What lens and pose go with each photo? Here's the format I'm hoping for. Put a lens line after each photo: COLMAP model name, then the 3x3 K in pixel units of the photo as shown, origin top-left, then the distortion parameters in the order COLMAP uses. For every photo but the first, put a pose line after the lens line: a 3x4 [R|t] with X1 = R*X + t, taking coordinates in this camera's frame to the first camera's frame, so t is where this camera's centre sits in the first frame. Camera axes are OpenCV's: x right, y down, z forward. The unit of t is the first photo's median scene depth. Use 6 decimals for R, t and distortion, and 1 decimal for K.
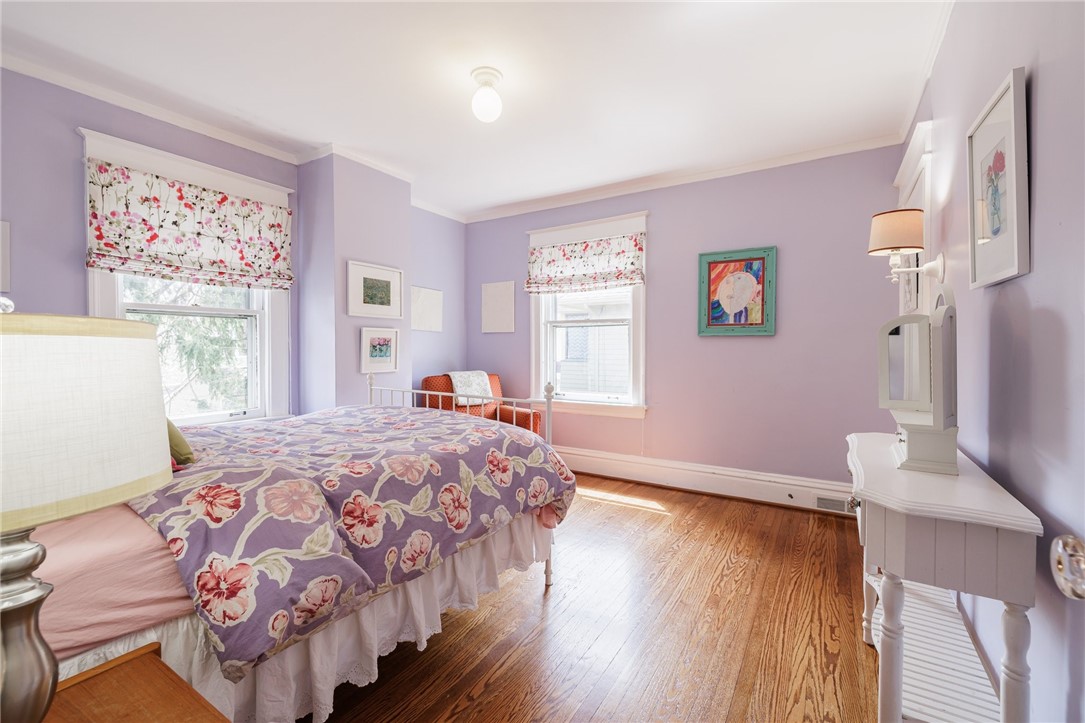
lens RADIAL K [[461.2, 0, 539.3], [0, 461.2, 354.1], [0, 0, 1]] dist [0.001047, -0.000302]
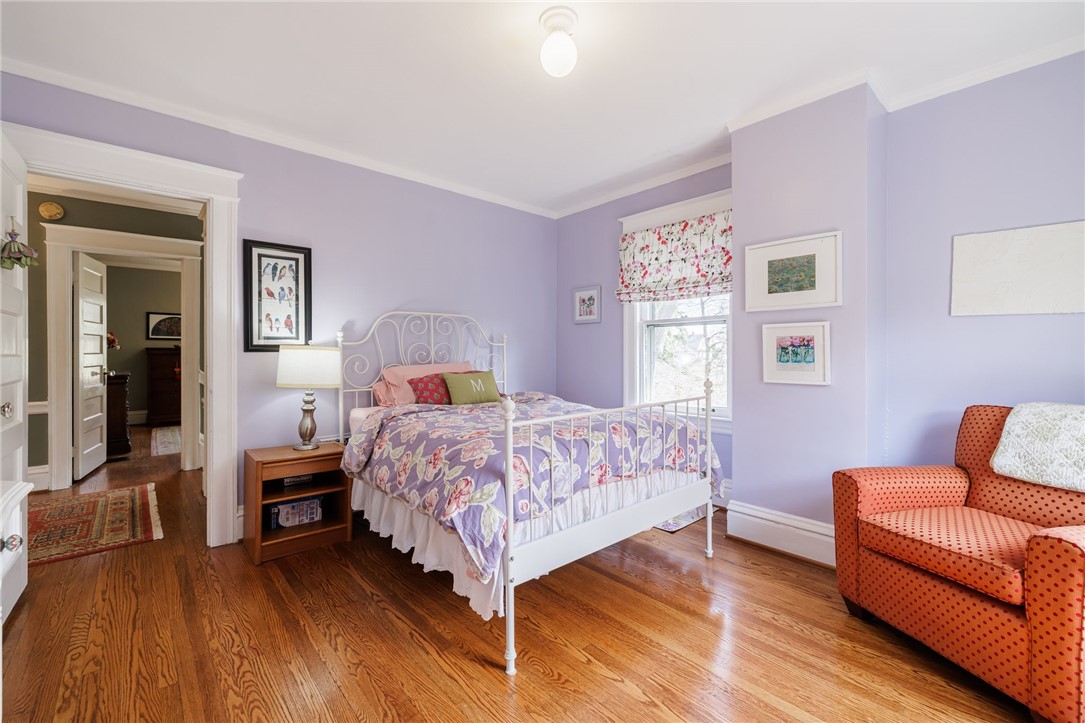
lens RADIAL K [[461.2, 0, 538.9], [0, 461.2, 353.8], [0, 0, 1]] dist [0.001047, -0.000302]
pose [[-0.271569, 0.002143, -0.962417, 0.536600], [-0.008429, 0.999954, 0.004605, -0.008699], [0.962382, 0.009363, -0.271539, 0.926031]]
